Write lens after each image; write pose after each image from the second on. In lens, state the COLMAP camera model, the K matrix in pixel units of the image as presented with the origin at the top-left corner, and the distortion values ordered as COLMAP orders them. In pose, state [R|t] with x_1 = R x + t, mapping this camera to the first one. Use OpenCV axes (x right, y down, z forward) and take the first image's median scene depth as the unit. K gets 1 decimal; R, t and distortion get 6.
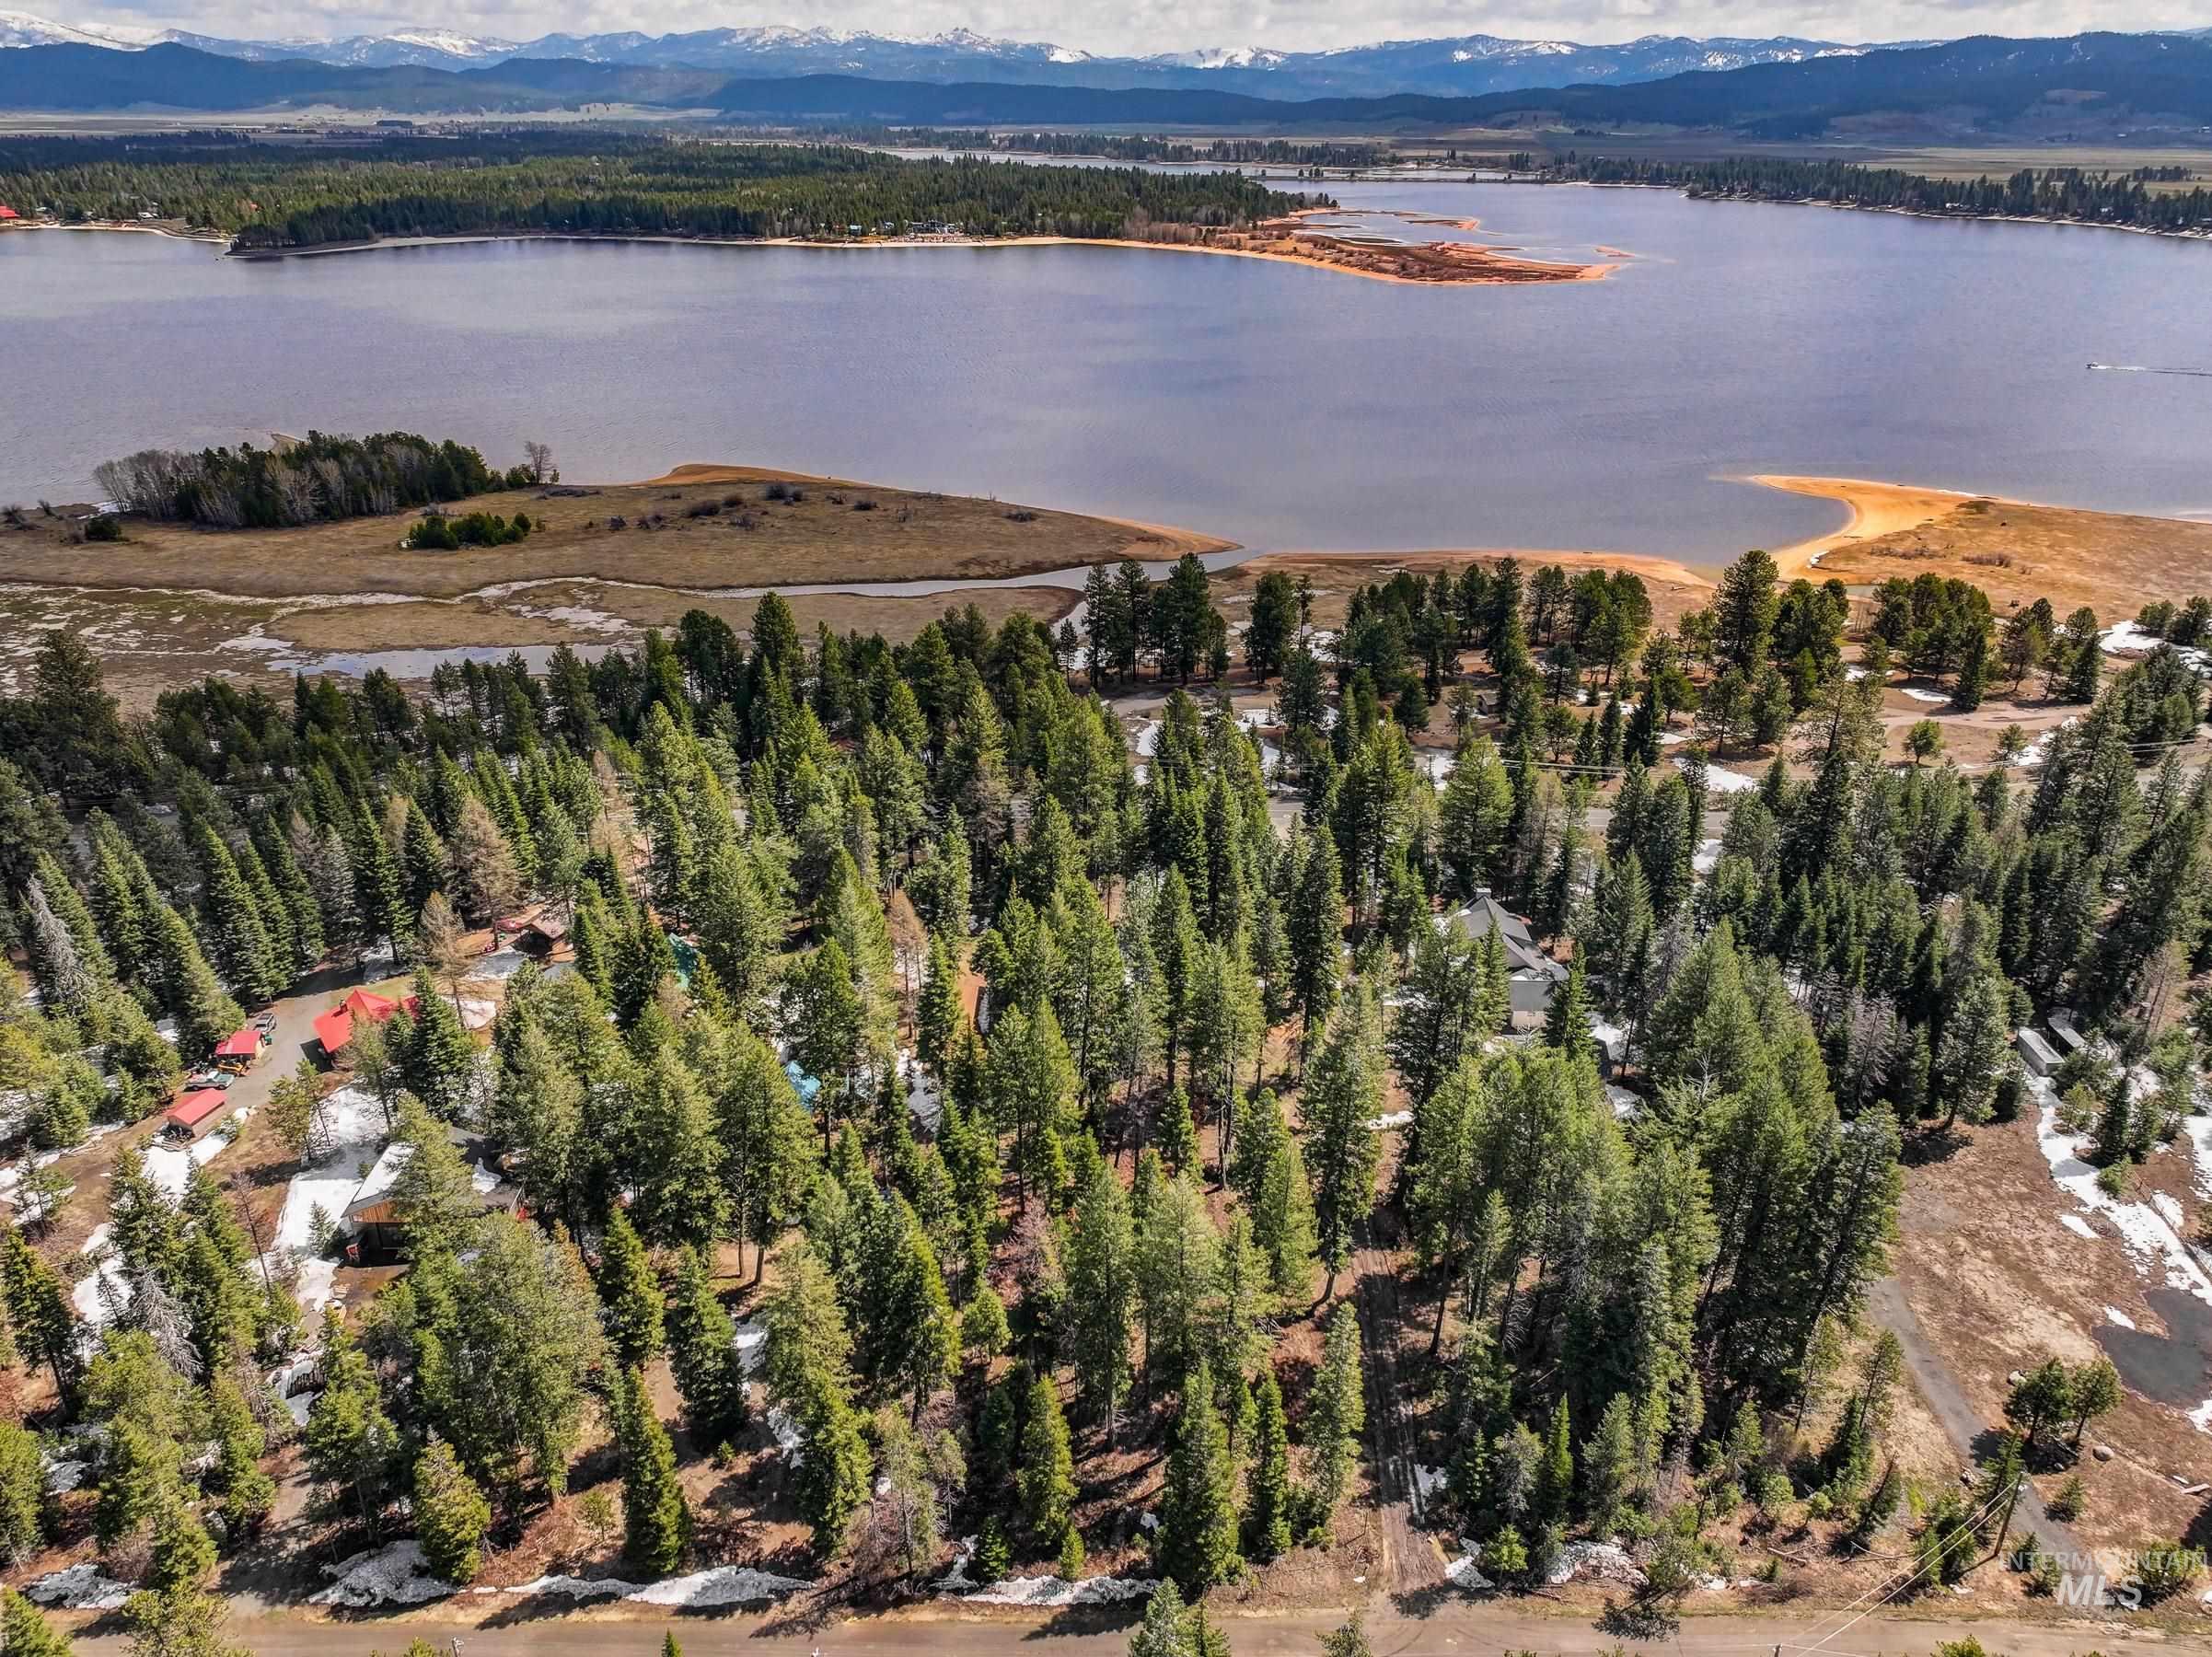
lens RADIAL K [[1530.3, 0, 1114.7], [0, 1530.3, 839.9], [0, 0, 1]] dist [-0.009723, 0.025277]
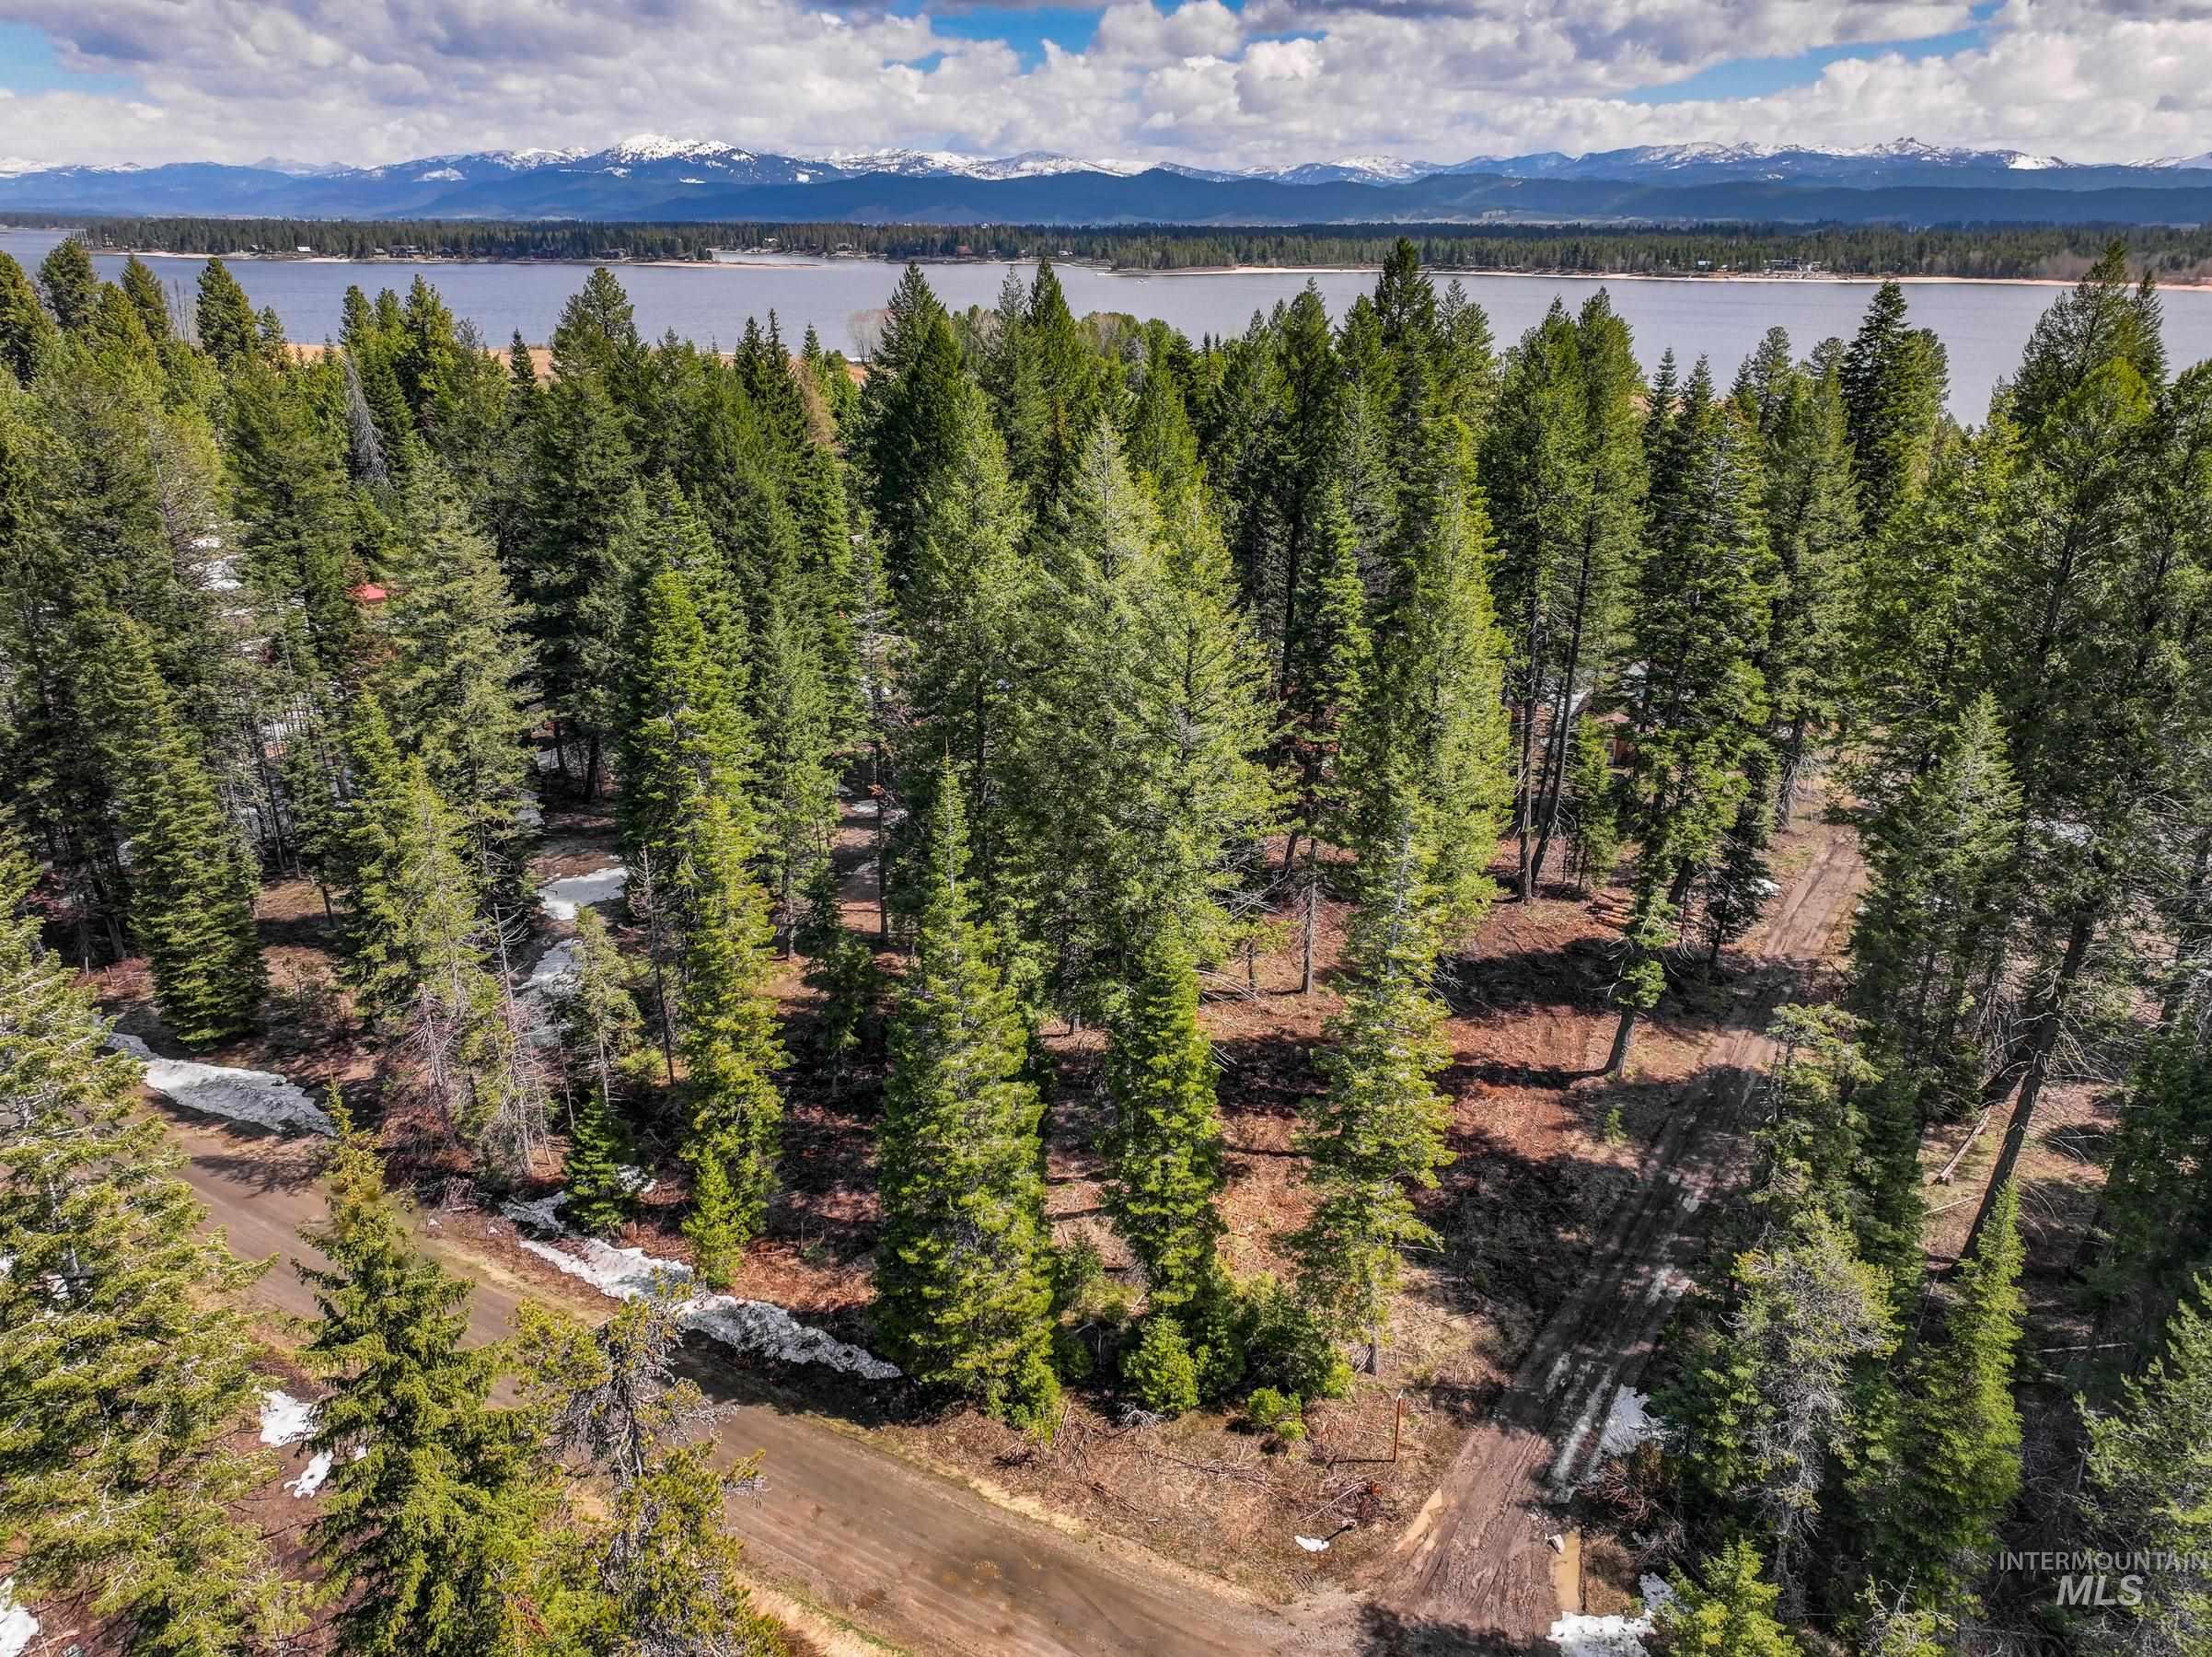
lens RADIAL K [[1530.3, 0, 1131.6], [0, 1530.3, 863.3], [0, 0, 1]] dist [-0.009723, 0.025277]
pose [[0.866013, 0.190942, -0.462128, 0.260149], [-0.218633, 0.975785, -0.006536, 0.331632], [0.449689, 0.106697, 0.886789, 0.628540]]
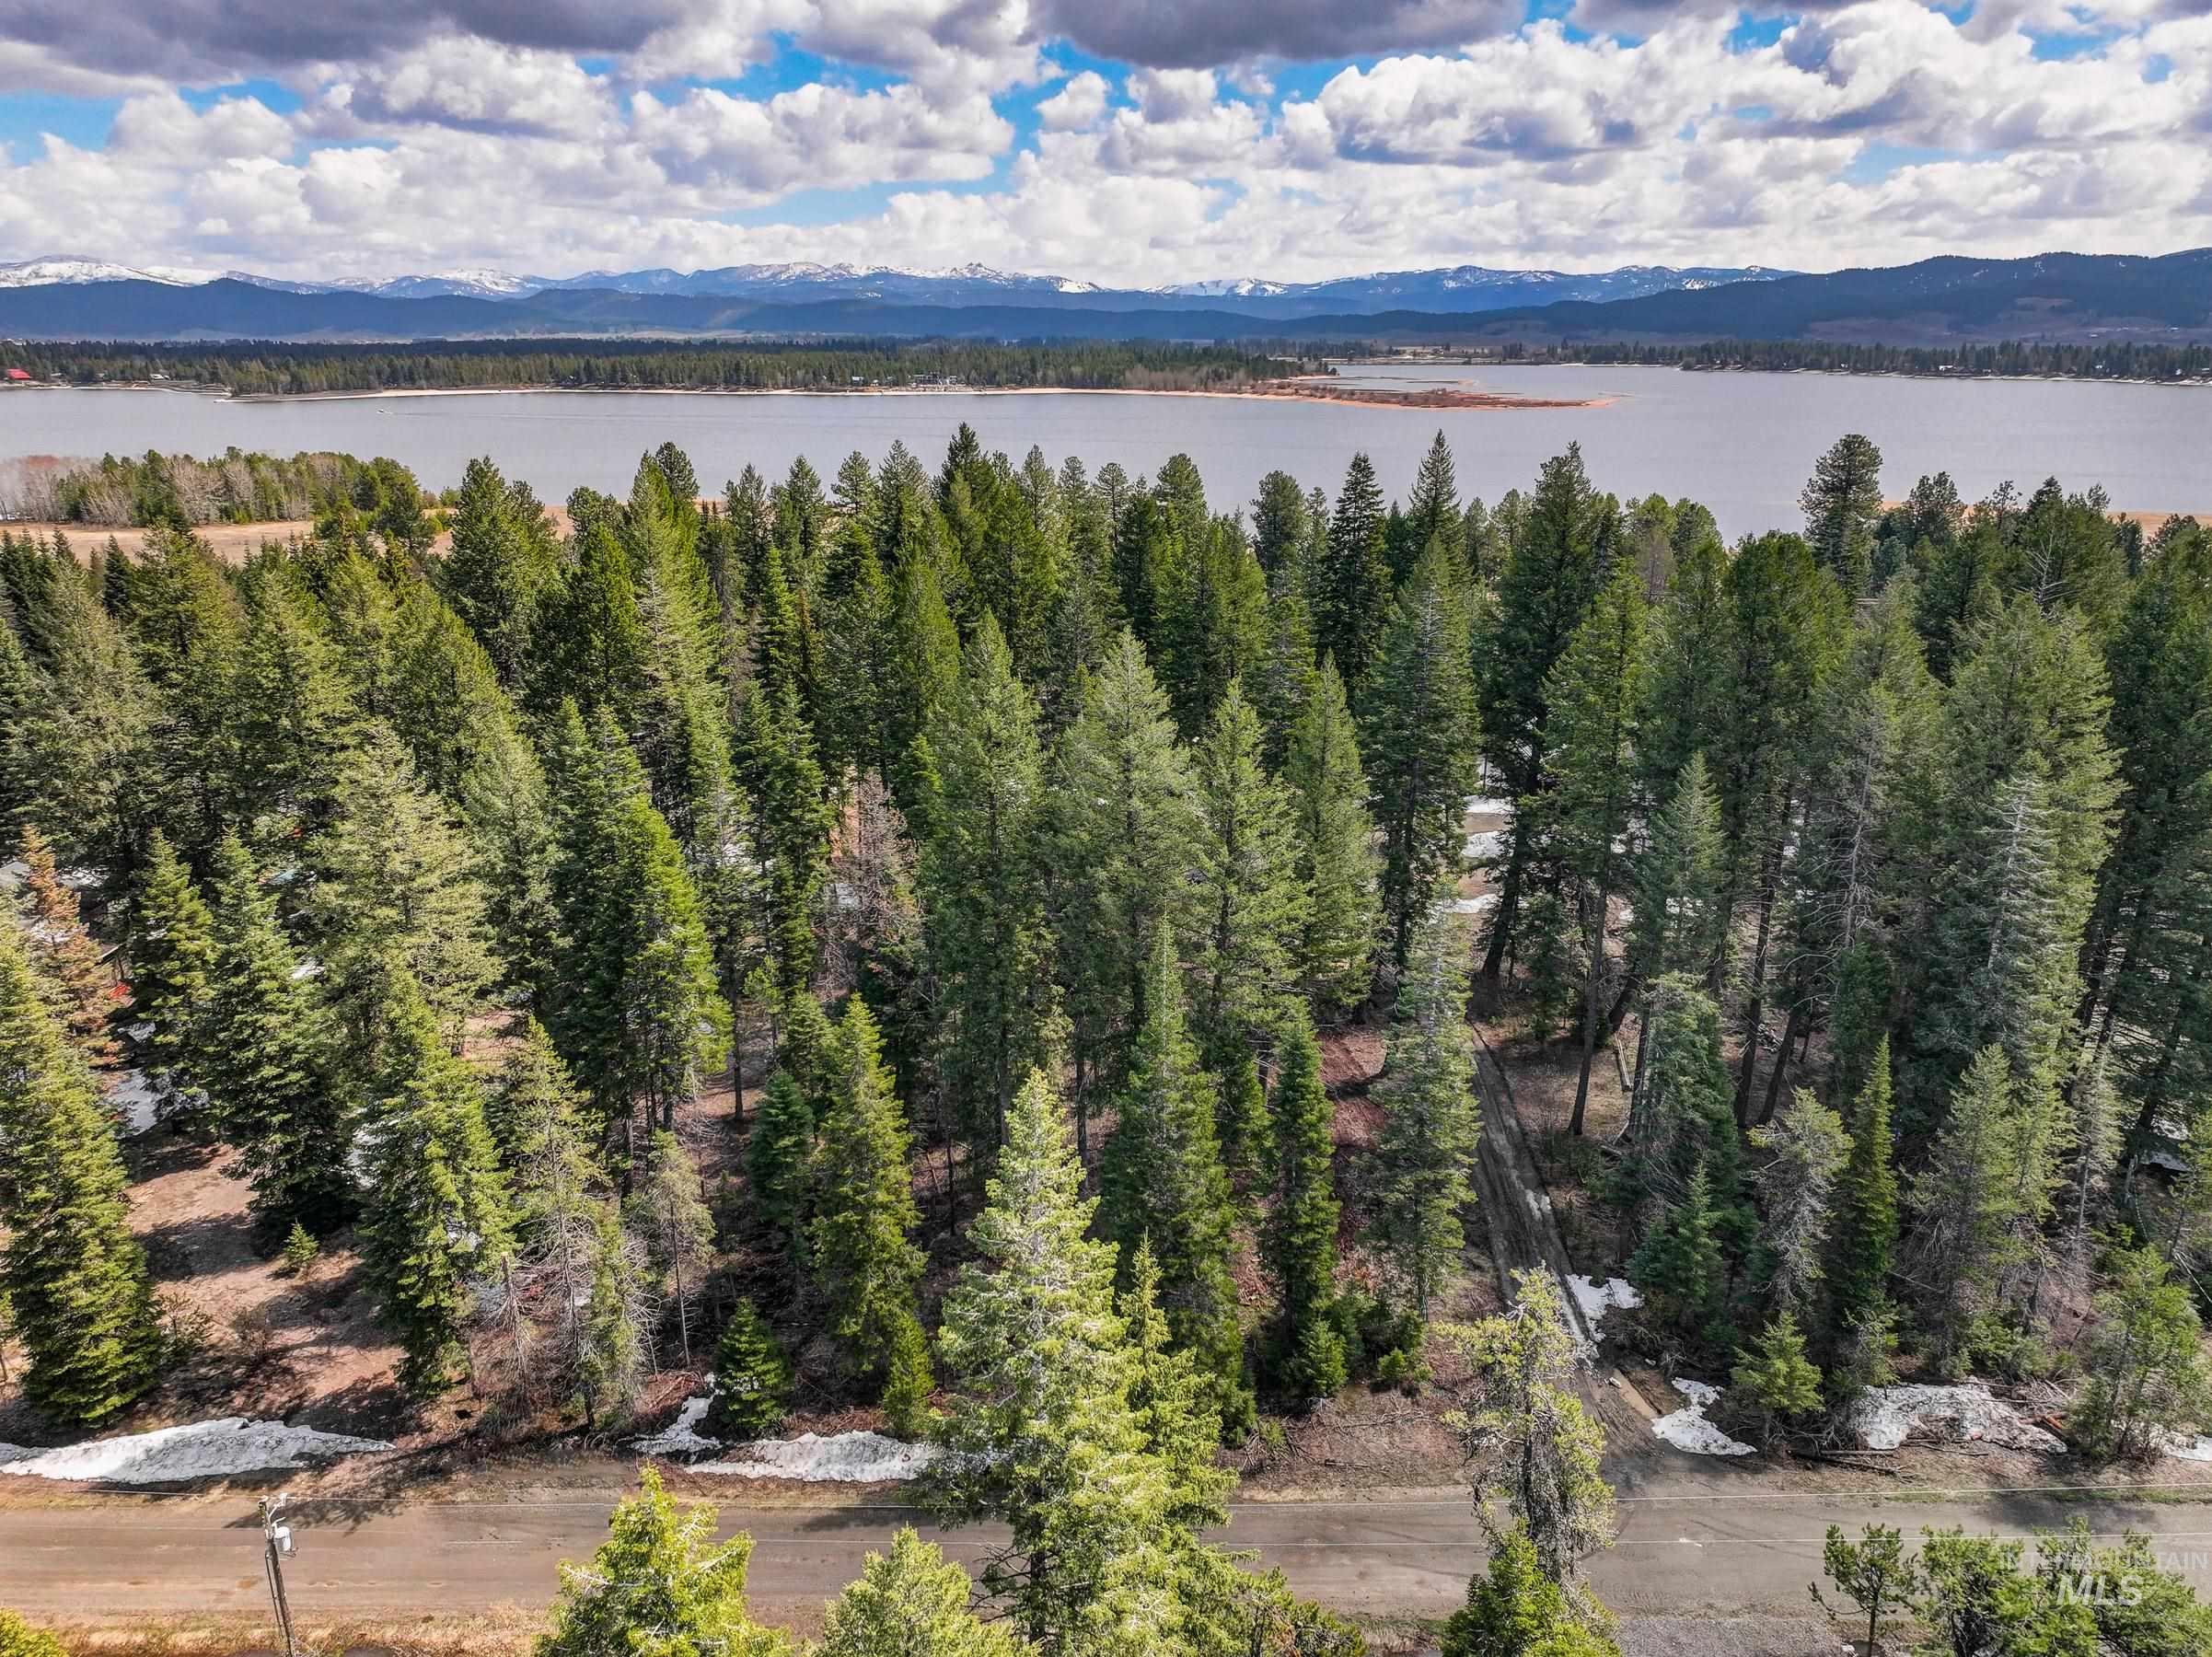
lens RADIAL K [[1530.3, 0, 1115.7], [0, 1530.3, 839.2], [0, 0, 1]] dist [-0.009723, 0.025277]
pose [[0.999977, -0.003925, -0.005481, 0.041890], [0.003139, 0.990613, -0.136661, 0.352838], [0.005965, 0.136640, 0.990603, 0.470546]]
